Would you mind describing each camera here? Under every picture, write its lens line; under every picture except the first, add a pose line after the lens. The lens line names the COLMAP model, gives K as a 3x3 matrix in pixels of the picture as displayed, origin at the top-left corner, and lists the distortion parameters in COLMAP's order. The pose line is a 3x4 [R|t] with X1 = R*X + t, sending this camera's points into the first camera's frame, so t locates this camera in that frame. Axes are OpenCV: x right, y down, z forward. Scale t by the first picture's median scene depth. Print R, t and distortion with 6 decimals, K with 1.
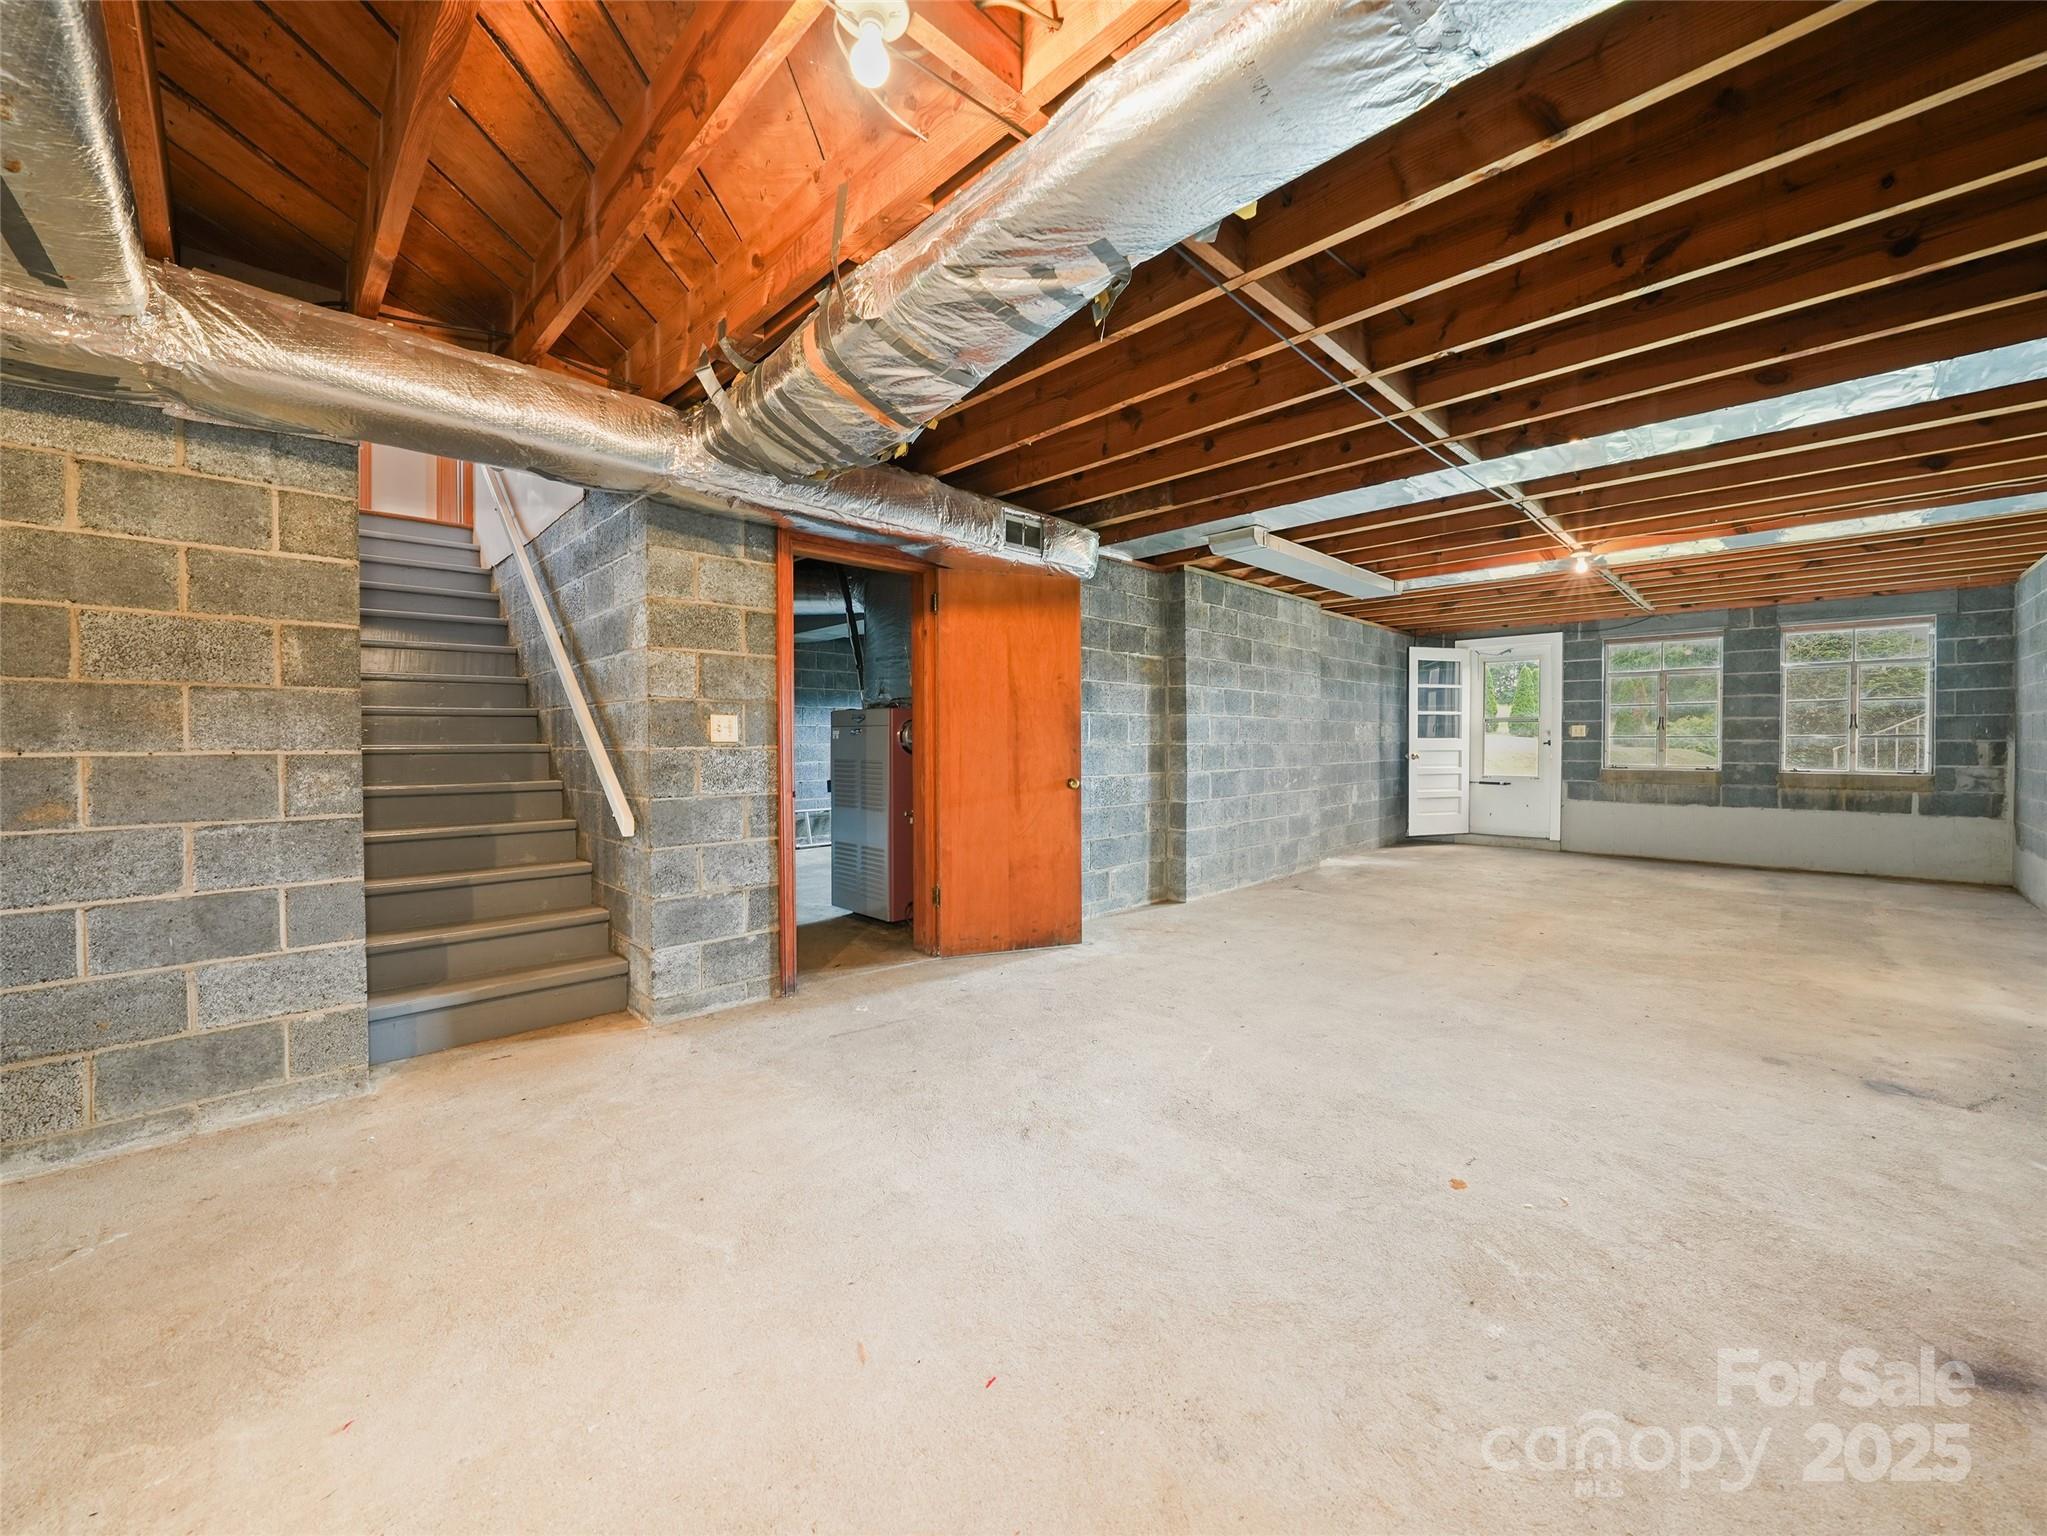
lens RADIAL K [[802.6, 0, 1022.1], [0, 802.6, 756.3], [0, 0, 1]] dist [-0.036879, 0.008461]
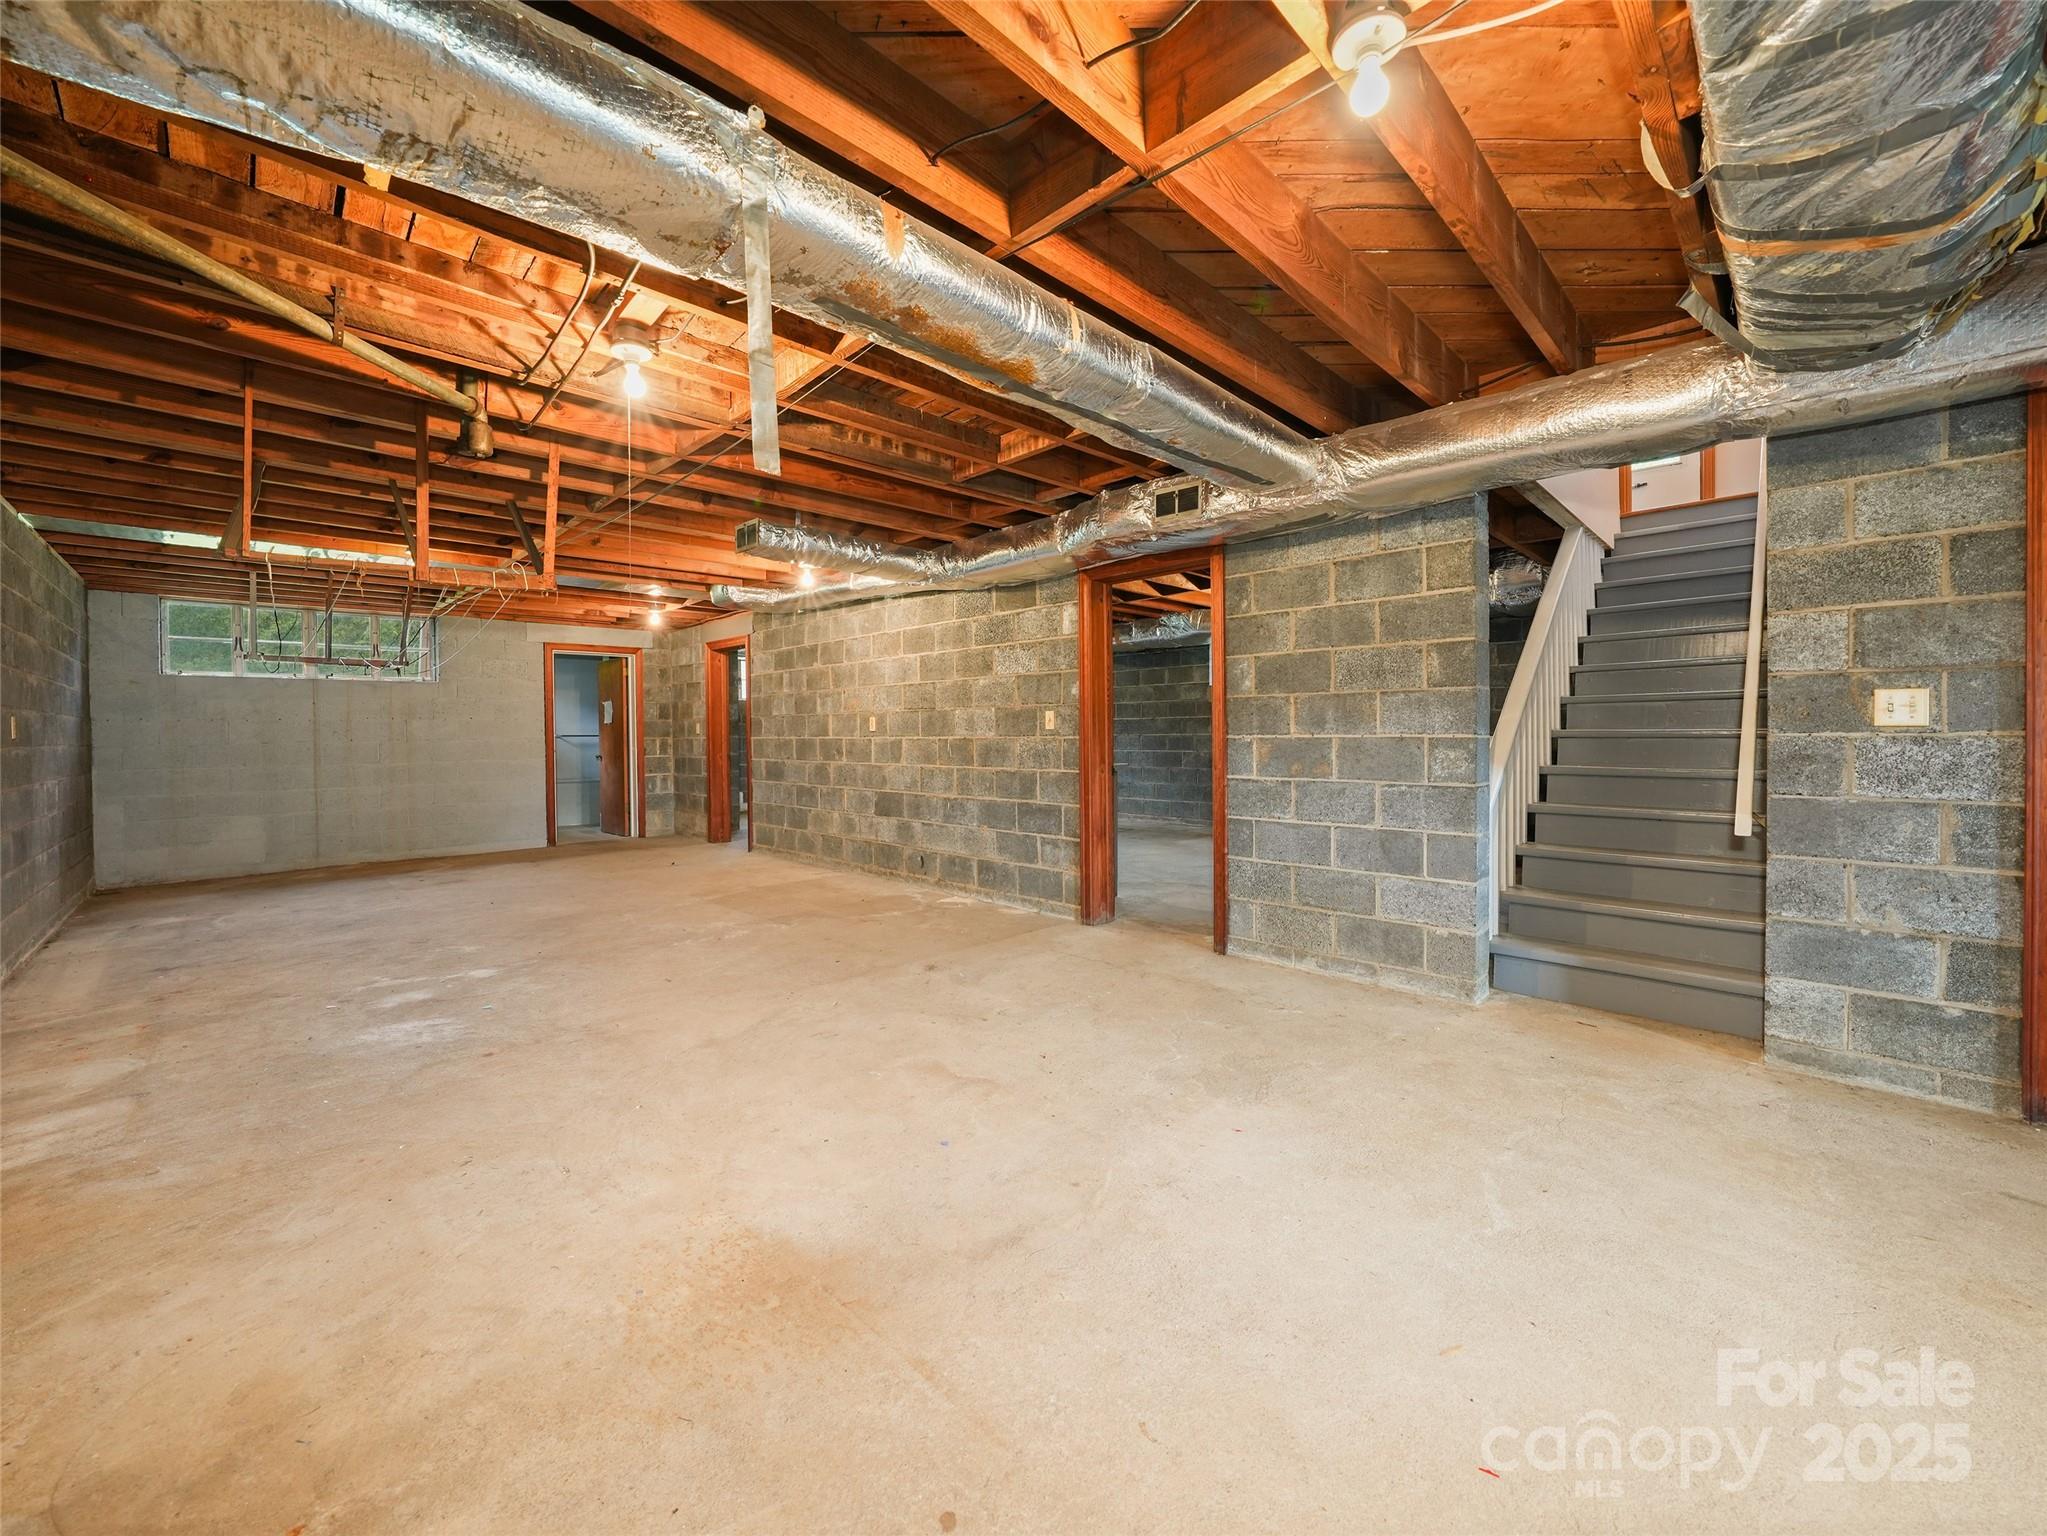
lens RADIAL K [[804.4, 0, 1026.1], [0, 804.4, 749.0], [0, 0, 1]] dist [-0.032430, 0.008905]
pose [[-0.003936, 0.024193, -0.999700, 0.463044], [-0.010783, 0.999648, 0.024235, -0.007859], [0.999934, 0.010875, -0.003674, 0.281753]]
